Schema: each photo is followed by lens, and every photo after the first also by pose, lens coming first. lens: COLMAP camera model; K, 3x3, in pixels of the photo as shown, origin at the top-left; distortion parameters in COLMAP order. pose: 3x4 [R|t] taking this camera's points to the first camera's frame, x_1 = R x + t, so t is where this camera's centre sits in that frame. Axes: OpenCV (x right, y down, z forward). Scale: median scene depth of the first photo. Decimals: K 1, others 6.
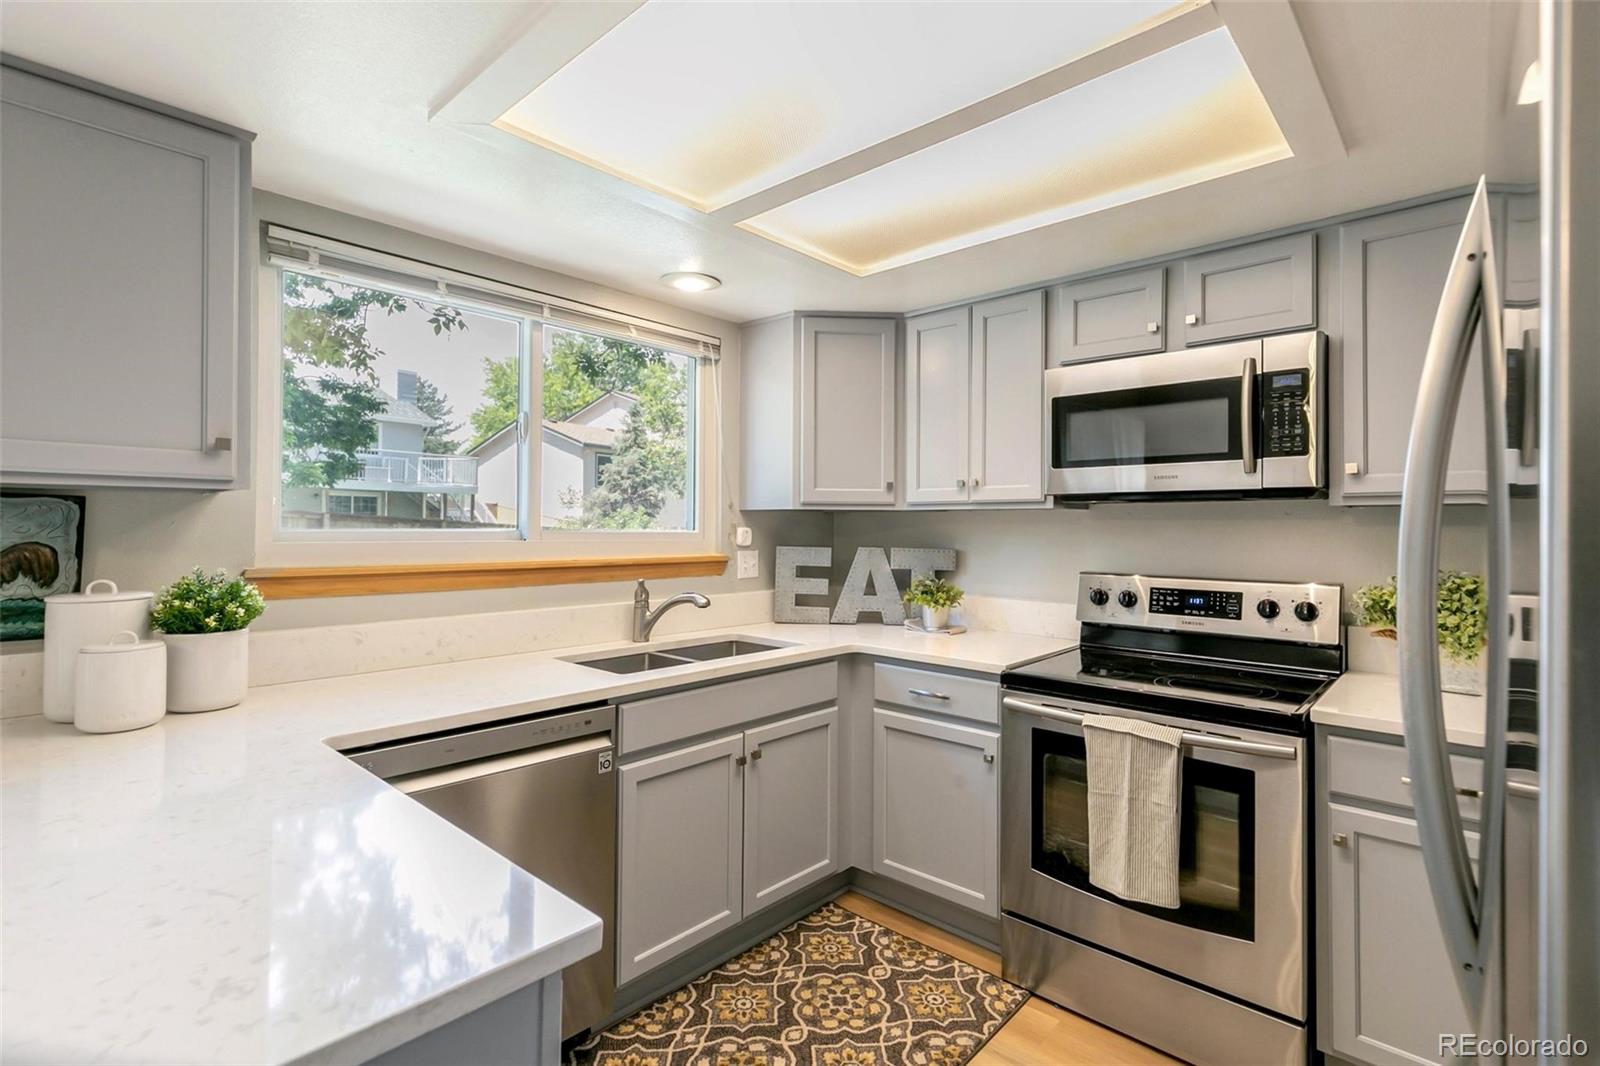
lens RADIAL K [[758.2, 0, 834.3], [0, 758.2, 522.4], [0, 0, 1]] dist [0.006239, -0.000623]
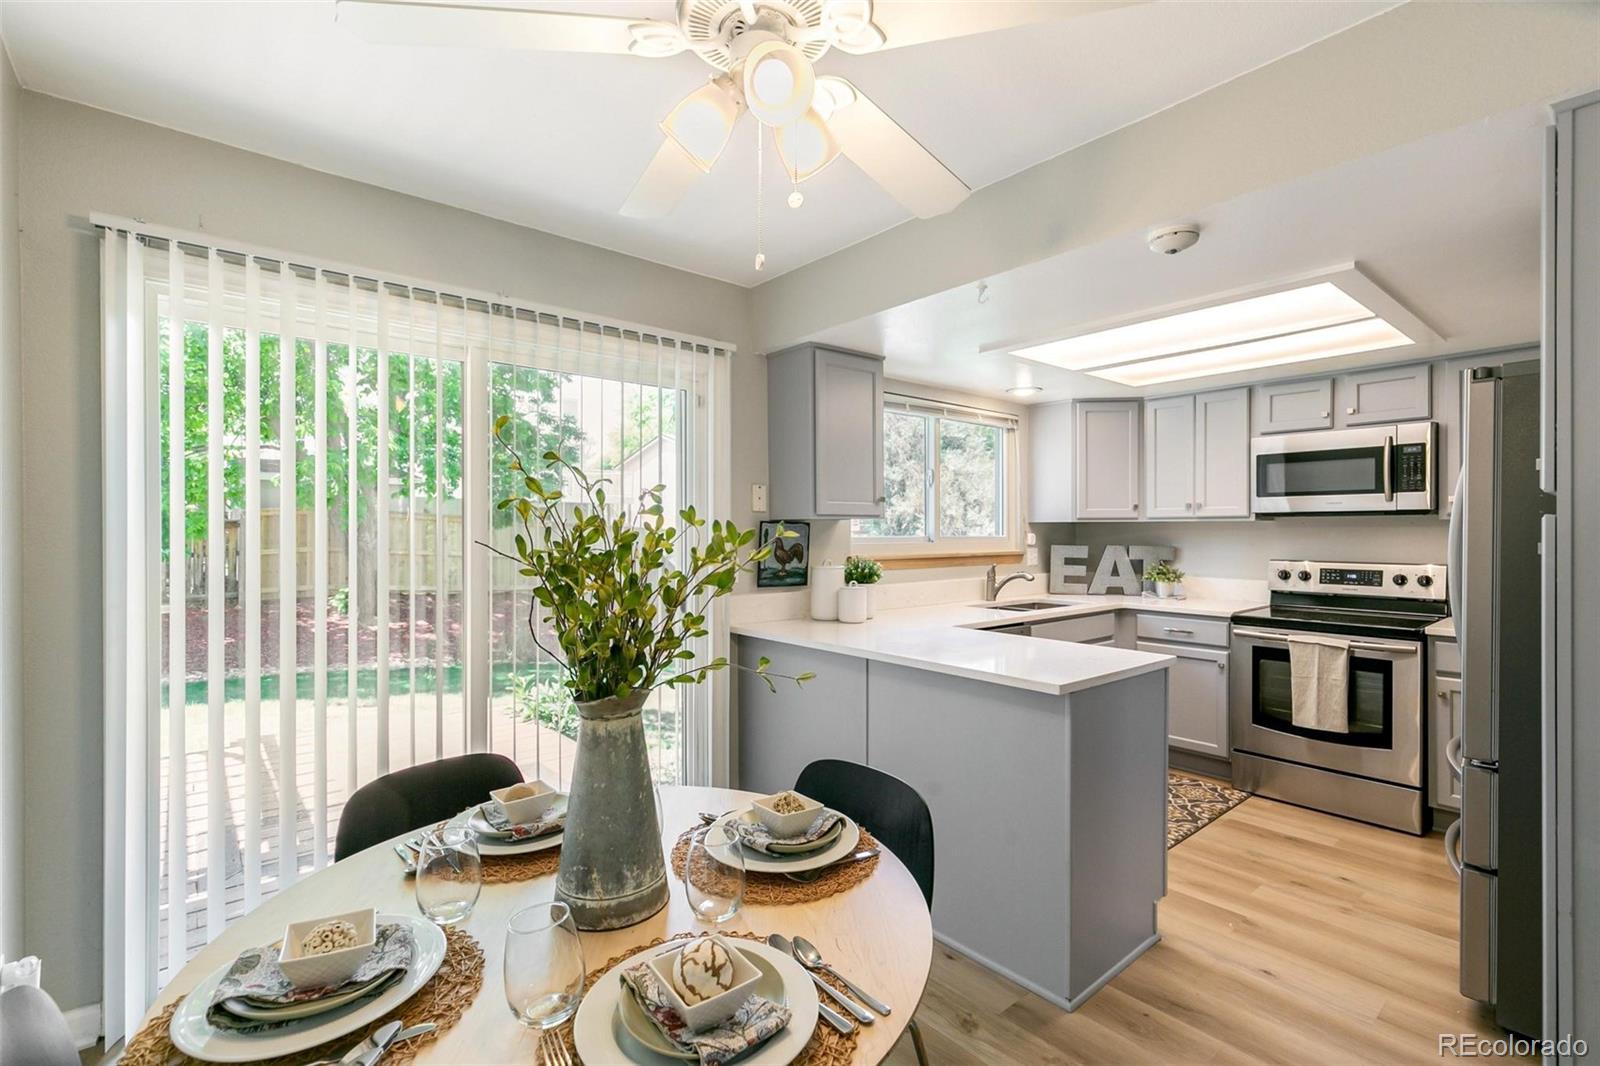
lens RADIAL K [[758.2, 0, 791.9], [0, 758.2, 536.4], [0, 0, 1]] dist [0.006239, -0.000623]
pose [[0.988310, -0.007307, -0.152286, -0.504105], [0.009484, 0.999863, 0.013576, -0.017974], [0.152166, -0.014862, 0.988243, -0.871197]]
